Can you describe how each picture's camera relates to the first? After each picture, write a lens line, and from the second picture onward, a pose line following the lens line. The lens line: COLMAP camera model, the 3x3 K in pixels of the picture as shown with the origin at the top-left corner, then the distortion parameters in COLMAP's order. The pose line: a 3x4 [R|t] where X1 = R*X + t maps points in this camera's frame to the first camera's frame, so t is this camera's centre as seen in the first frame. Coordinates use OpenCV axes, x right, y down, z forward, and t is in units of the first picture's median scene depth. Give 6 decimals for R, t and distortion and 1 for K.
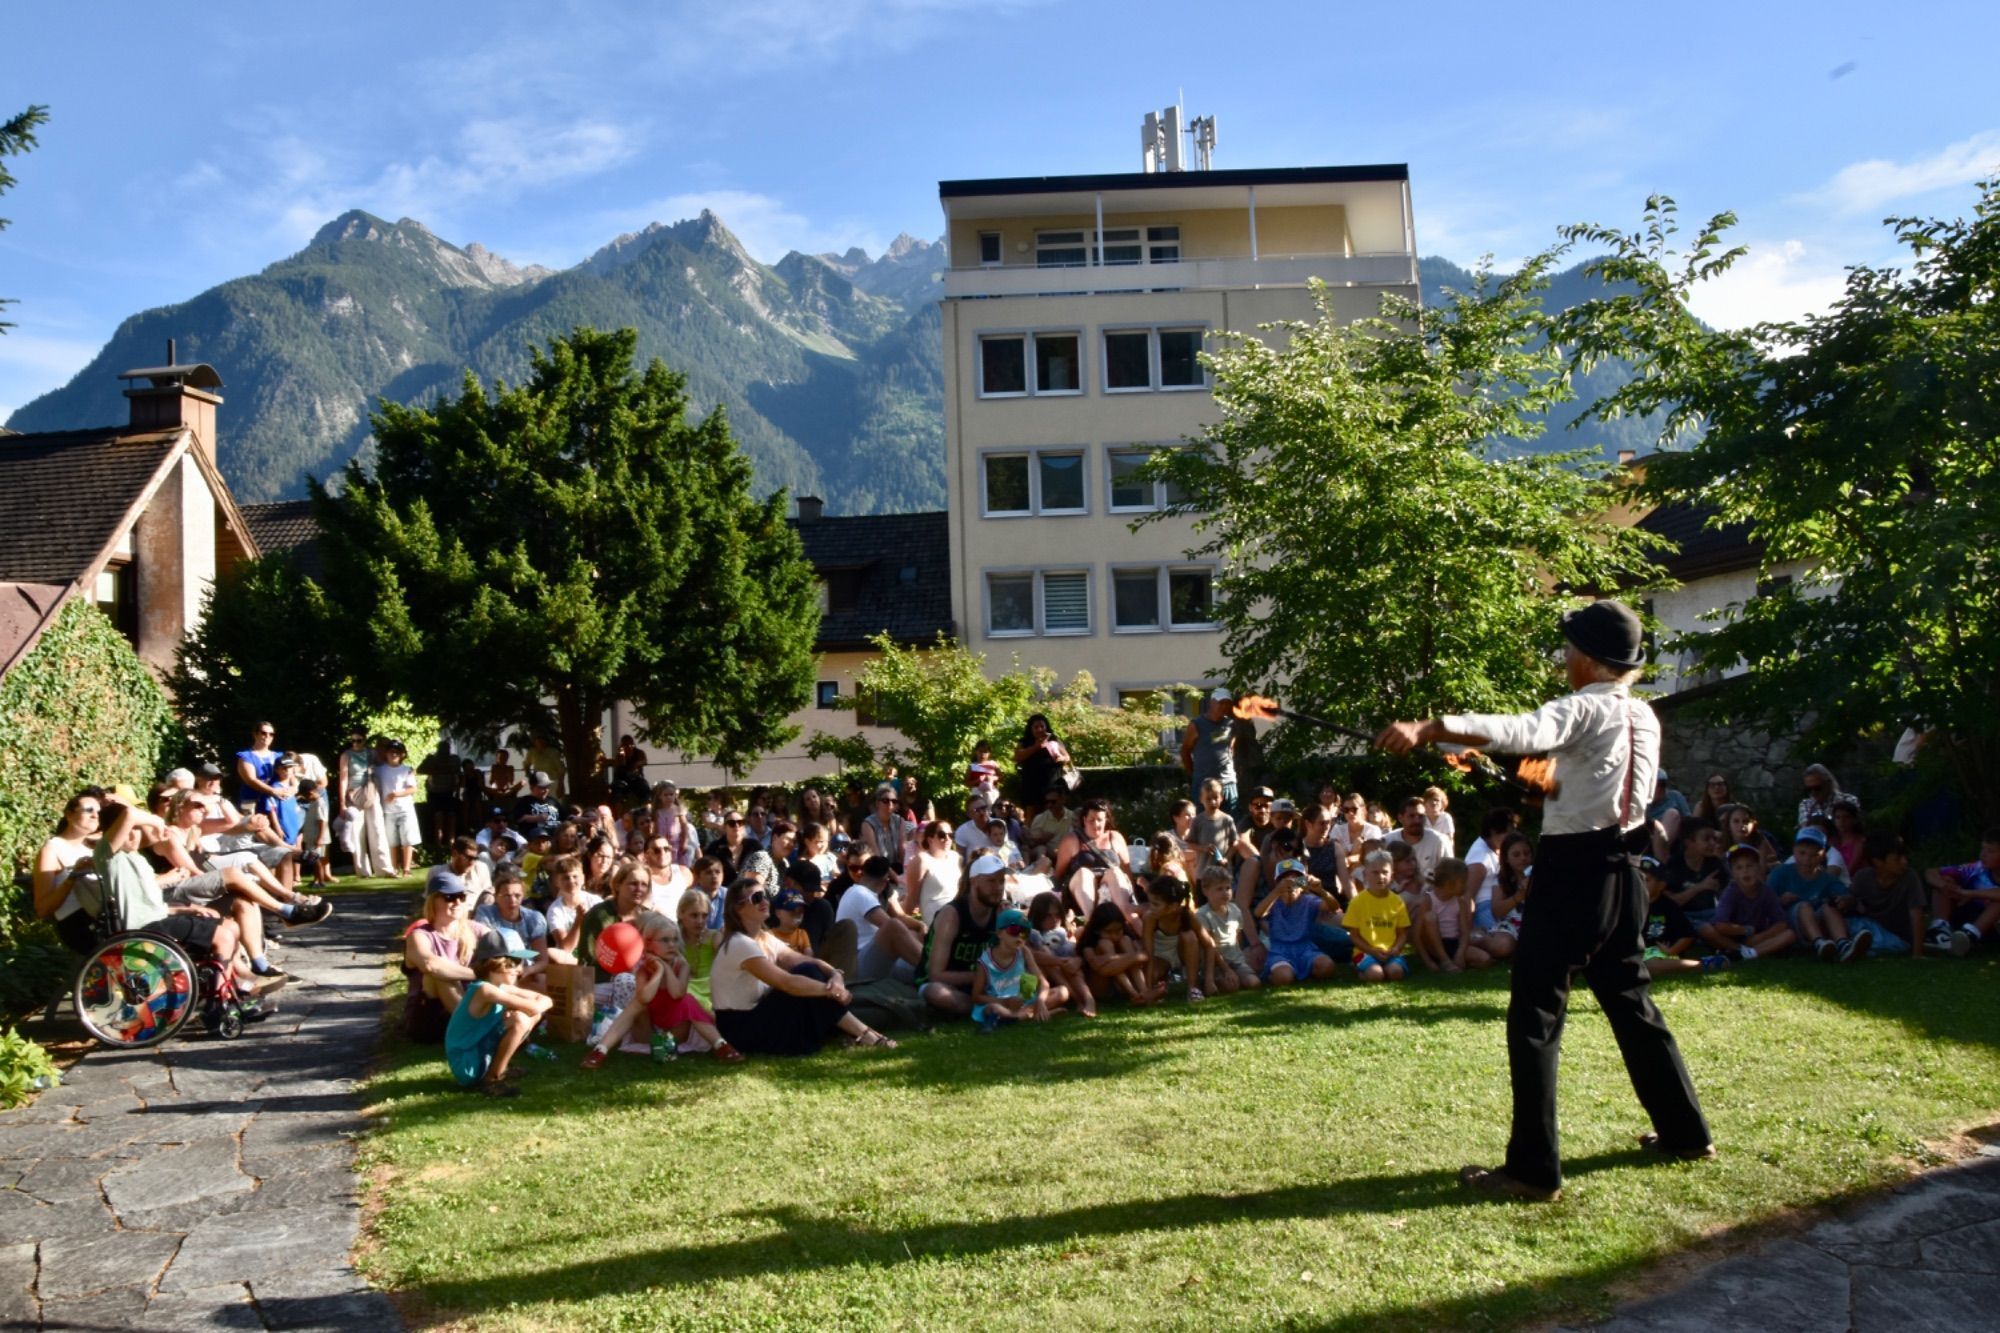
lens RADIAL K [[1508.7, 0, 1029.5], [0, 1508.7, 655.1], [0, 0, 1]] dist [-0.150363, 0.077754]
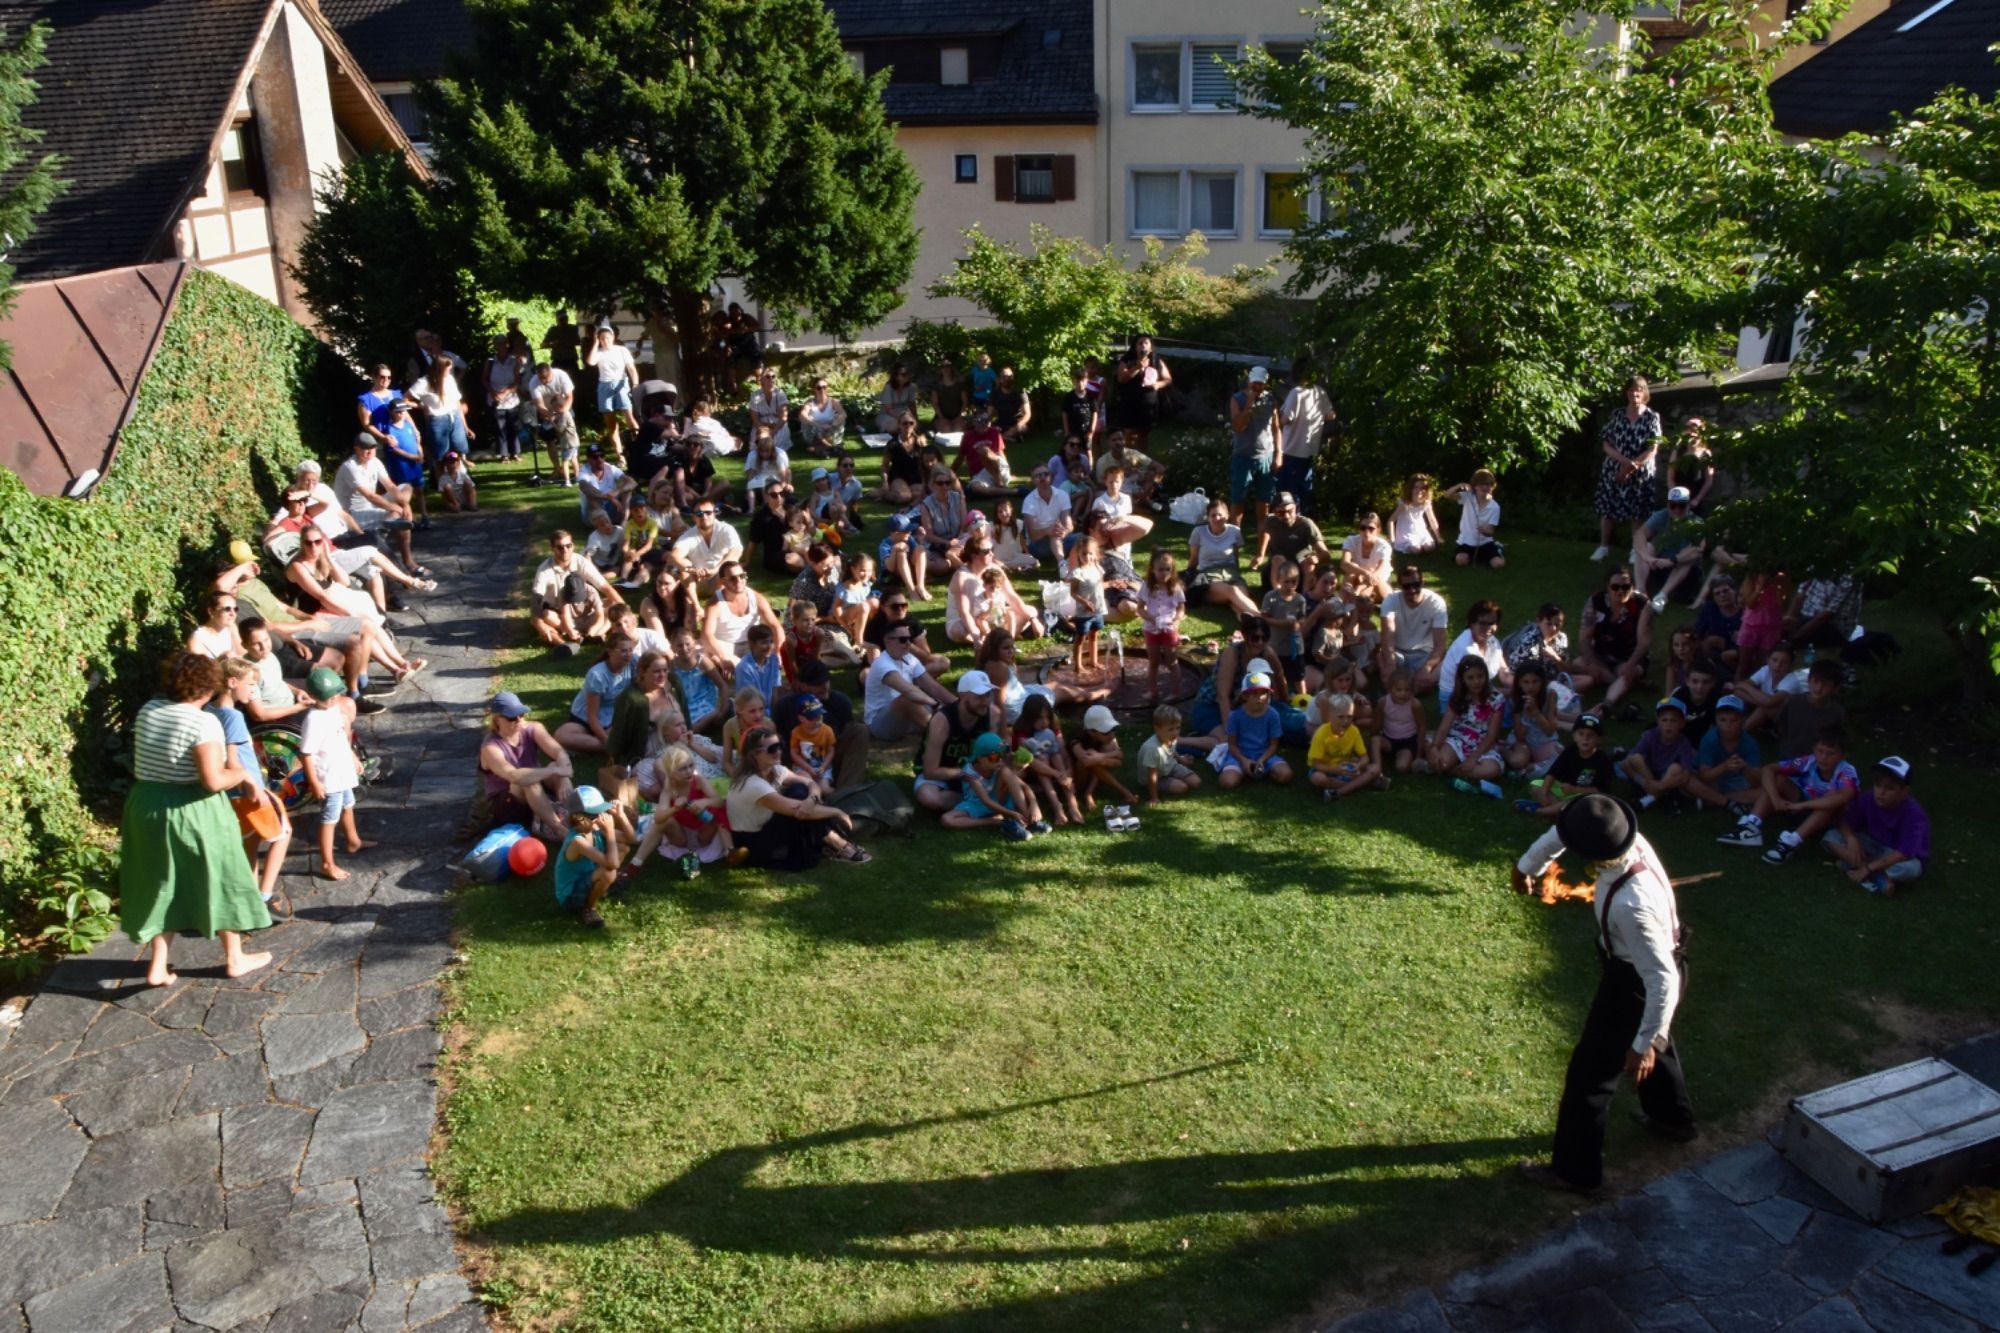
lens RADIAL K [[1506.7, 0, 1000.0], [0, 1506.7, 666.5], [0, 0, 1]] dist [-0.156384, 0.099723]
pose [[0.992448, 0.052092, -0.111053, 0.047330], [-0.007397, 0.929115, 0.369717, -0.119007], [0.122440, -0.366103, 0.922484, -0.017084]]
